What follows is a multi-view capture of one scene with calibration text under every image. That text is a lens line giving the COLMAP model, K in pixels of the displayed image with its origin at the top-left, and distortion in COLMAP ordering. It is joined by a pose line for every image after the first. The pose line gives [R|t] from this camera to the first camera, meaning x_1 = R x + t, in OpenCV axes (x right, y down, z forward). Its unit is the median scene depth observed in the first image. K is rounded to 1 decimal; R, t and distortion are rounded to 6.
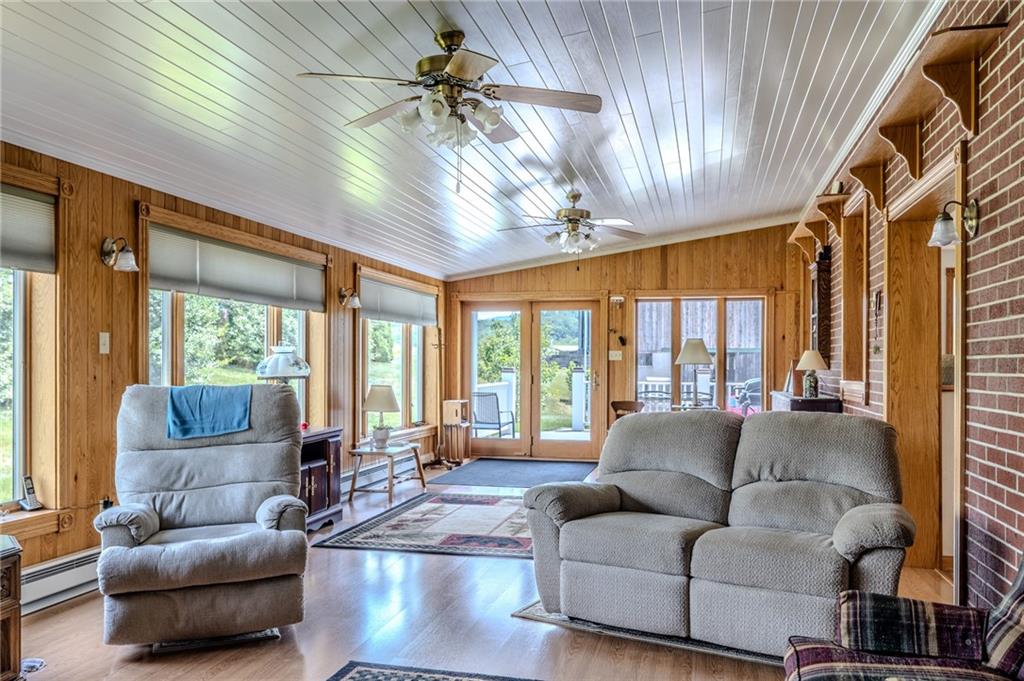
lens RADIAL K [[767.8, 0, 526.4], [0, 767.8, 370.6], [0, 0, 1]] dist [-0.003826, 0.005927]
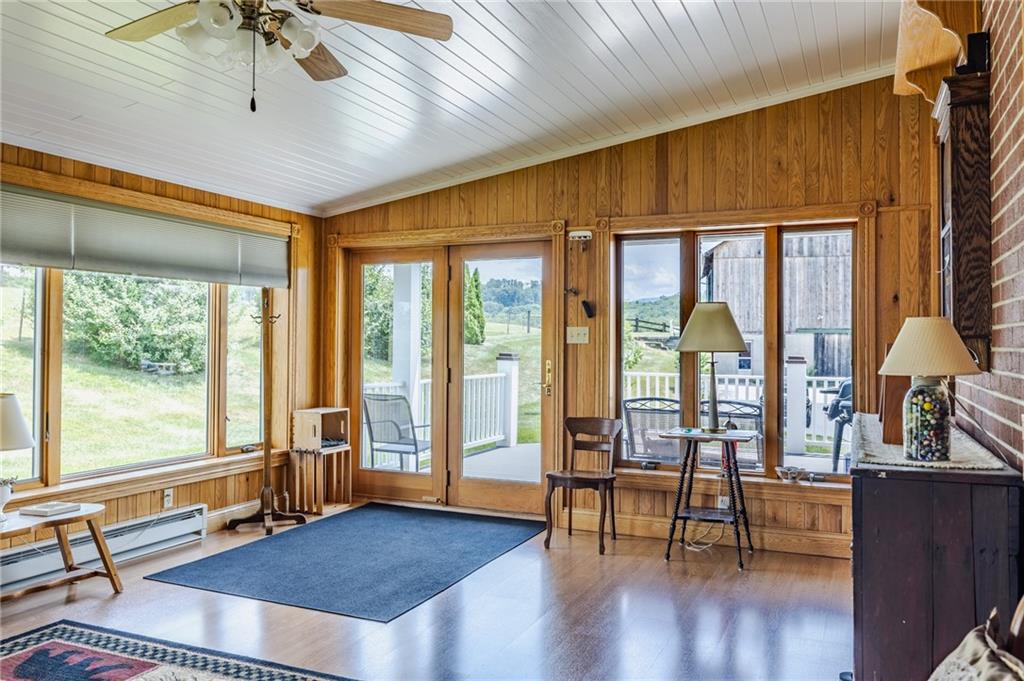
lens RADIAL K [[767.8, 0, 510.7], [0, 767.8, 334.8], [0, 0, 1]] dist [-0.003826, 0.005927]
pose [[0.980284, -0.000975, -0.197593, 0.179540], [-0.003495, 0.999746, -0.022270, -0.007197], [0.197564, 0.022521, 0.980031, 0.439472]]
